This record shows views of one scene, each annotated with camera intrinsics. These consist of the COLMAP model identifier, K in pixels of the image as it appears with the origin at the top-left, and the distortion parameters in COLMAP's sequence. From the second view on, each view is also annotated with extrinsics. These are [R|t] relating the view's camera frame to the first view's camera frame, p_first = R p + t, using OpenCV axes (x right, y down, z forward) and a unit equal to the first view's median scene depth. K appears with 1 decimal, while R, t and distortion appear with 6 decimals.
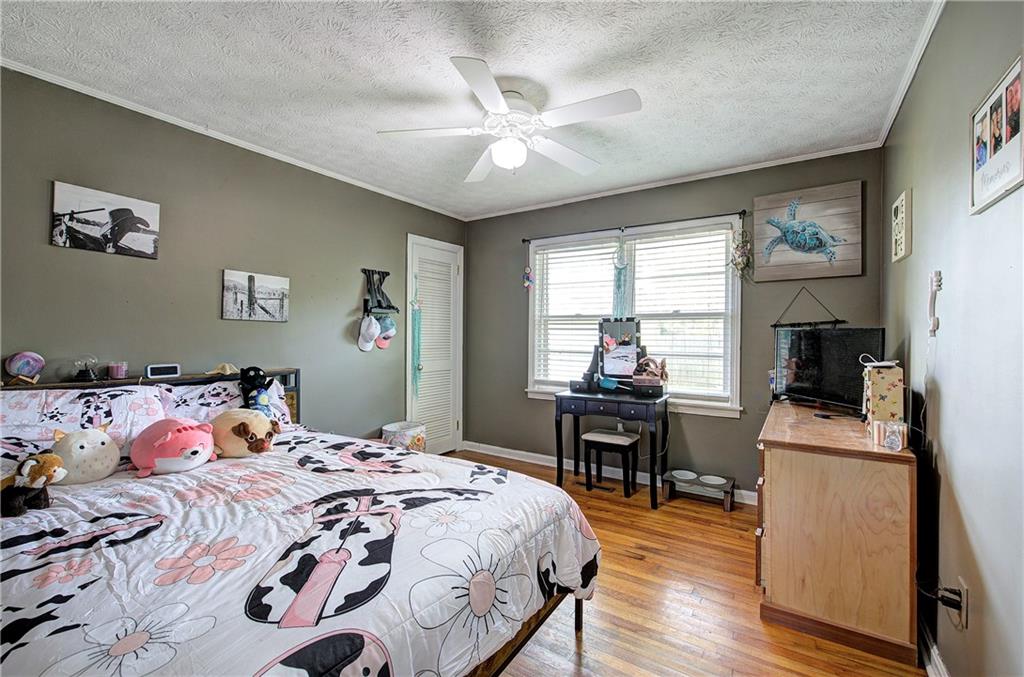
lens RADIAL K [[440.0, 0, 514.5], [0, 440.0, 336.5], [0, 0, 1]] dist [-0.000767, 0.000282]
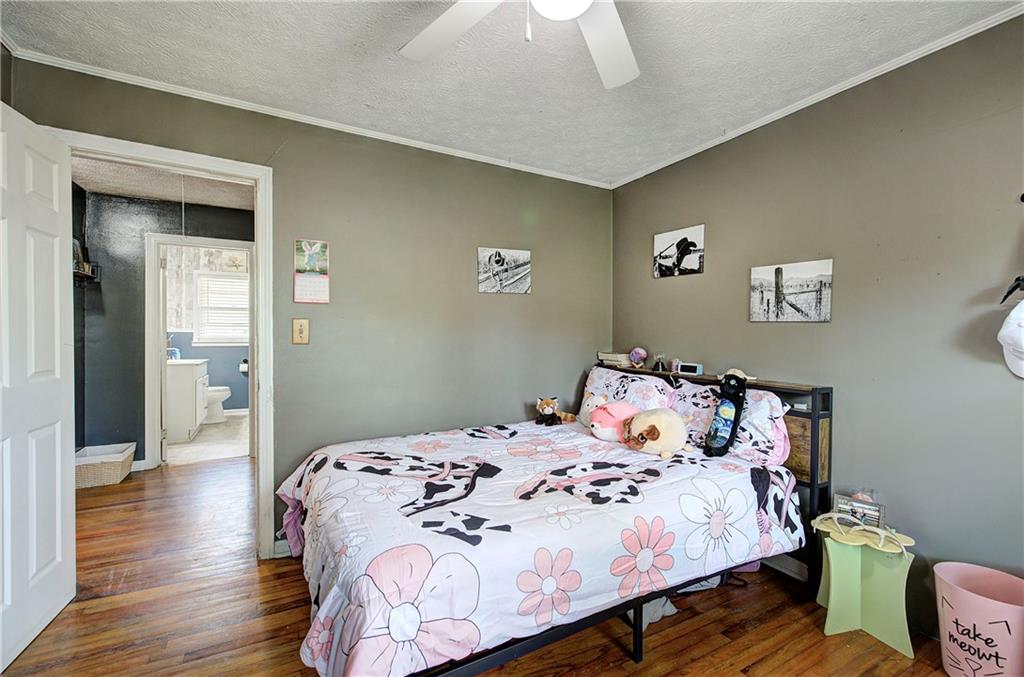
lens RADIAL K [[440.0, 0, 515.2], [0, 440.0, 336.6], [0, 0, 1]] dist [-0.000767, 0.000282]
pose [[-0.483250, -0.000658, -0.875482, 0.483942], [-0.012768, 0.999899, 0.006296, -0.009522], [0.875389, 0.014221, -0.483209, 1.258856]]
